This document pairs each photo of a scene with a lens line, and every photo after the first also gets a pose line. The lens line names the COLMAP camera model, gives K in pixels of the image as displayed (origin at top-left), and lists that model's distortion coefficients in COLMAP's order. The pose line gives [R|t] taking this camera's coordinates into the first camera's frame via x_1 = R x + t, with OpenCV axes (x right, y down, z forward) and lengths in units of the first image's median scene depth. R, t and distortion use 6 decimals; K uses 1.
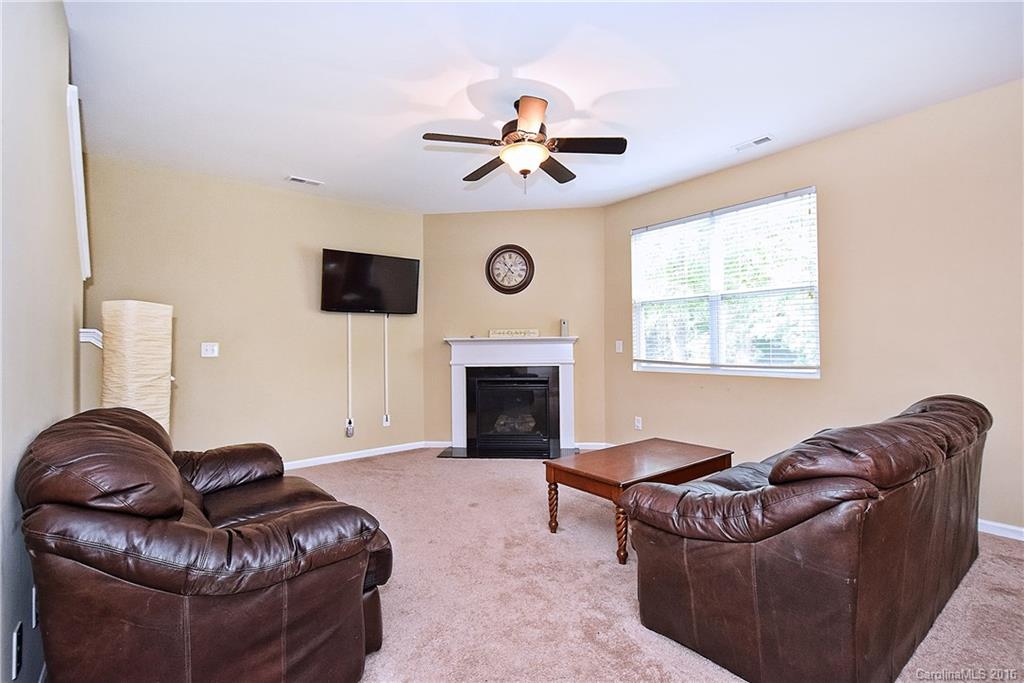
lens RADIAL K [[484.5, 0, 508.5], [0, 484.5, 326.5], [0, 0, 1]] dist [-0.001270, -0.000355]
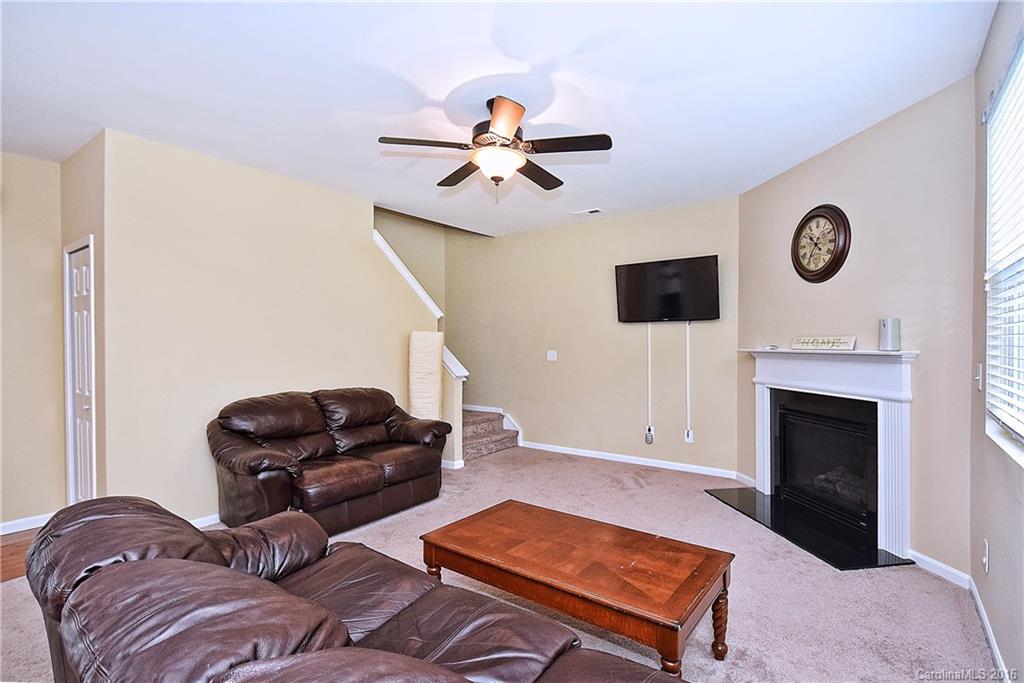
lens RADIAL K [[472.4, 0, 512.0], [0, 472.4, 341.5], [0, 0, 1]] dist [-0.000605, -0.000152]
pose [[0.244684, 0.008502, -0.969566, 0.533129], [0.041921, 0.998934, 0.019339, -0.018102], [0.968696, -0.045377, 0.244066, 0.456738]]
